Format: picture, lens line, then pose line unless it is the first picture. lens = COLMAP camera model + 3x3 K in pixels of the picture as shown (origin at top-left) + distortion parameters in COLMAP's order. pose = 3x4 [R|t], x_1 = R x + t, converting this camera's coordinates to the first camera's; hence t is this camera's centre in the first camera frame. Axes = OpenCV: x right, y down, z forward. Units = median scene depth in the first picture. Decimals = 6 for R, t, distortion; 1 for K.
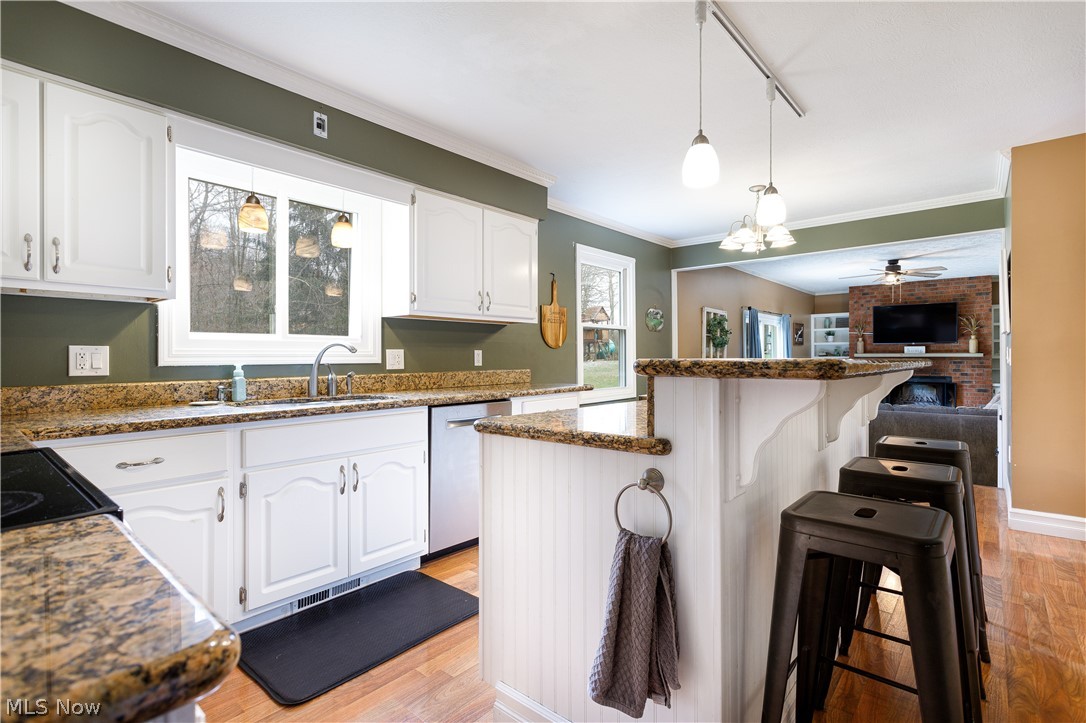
lens RADIAL K [[521.4, 0, 540.2], [0, 521.4, 359.2], [0, 0, 1]] dist [0.006268, -0.001152]
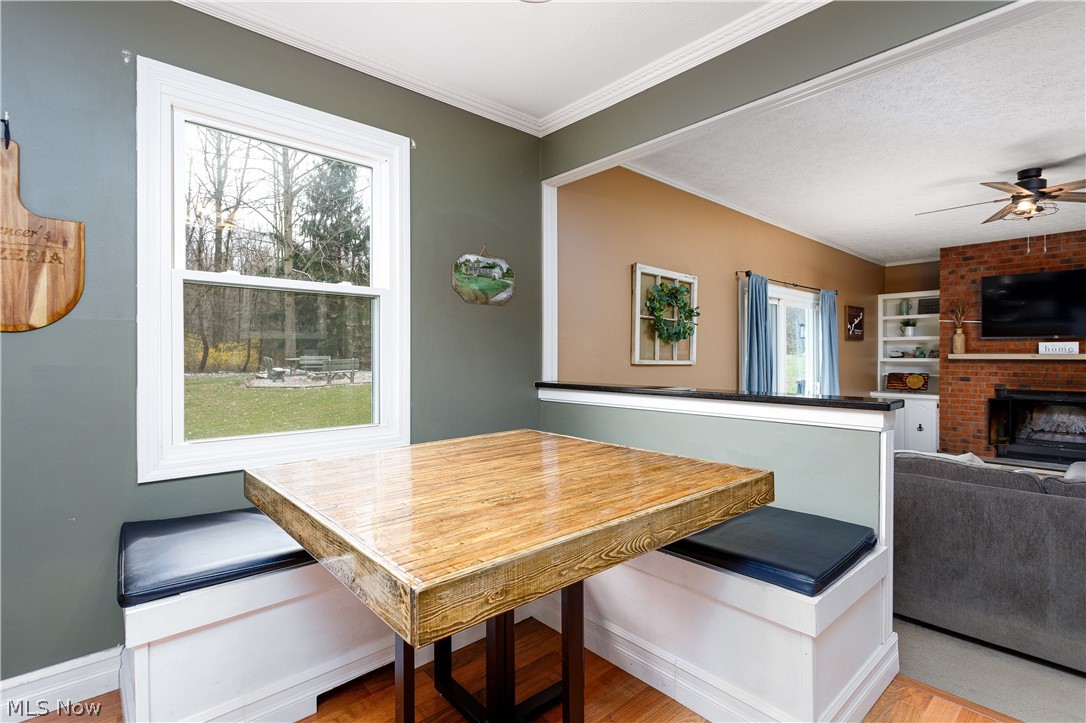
lens RADIAL K [[521.4, 0, 541.1], [0, 521.4, 359.7], [0, 0, 1]] dist [0.006268, -0.001152]
pose [[0.992181, 0.005913, -0.124670, 0.204663], [-0.005677, 0.999981, 0.002247, -0.002404], [0.124681, -0.001522, 0.992196, 0.332401]]
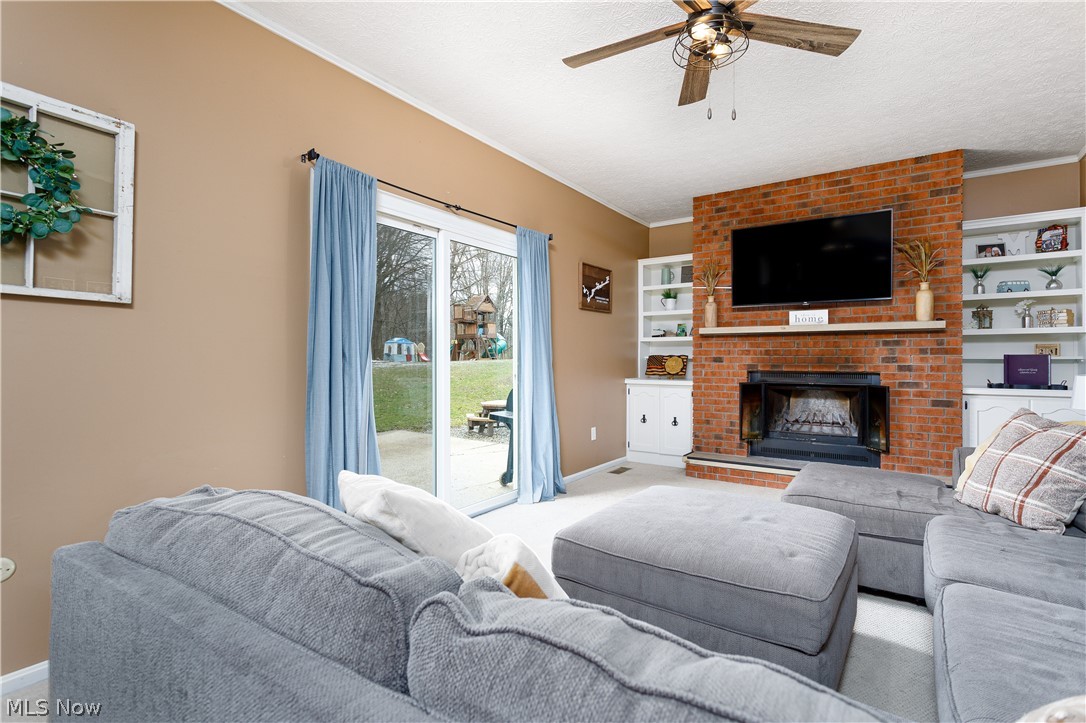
lens RADIAL K [[521.4, 0, 549.8], [0, 521.4, 358.8], [0, 0, 1]] dist [0.006268, -0.001152]
pose [[0.993355, 0.007342, 0.114856, 0.423713], [-0.006403, 0.999943, -0.008538, 0.025461], [-0.114912, 0.007746, 0.993345, 0.549171]]
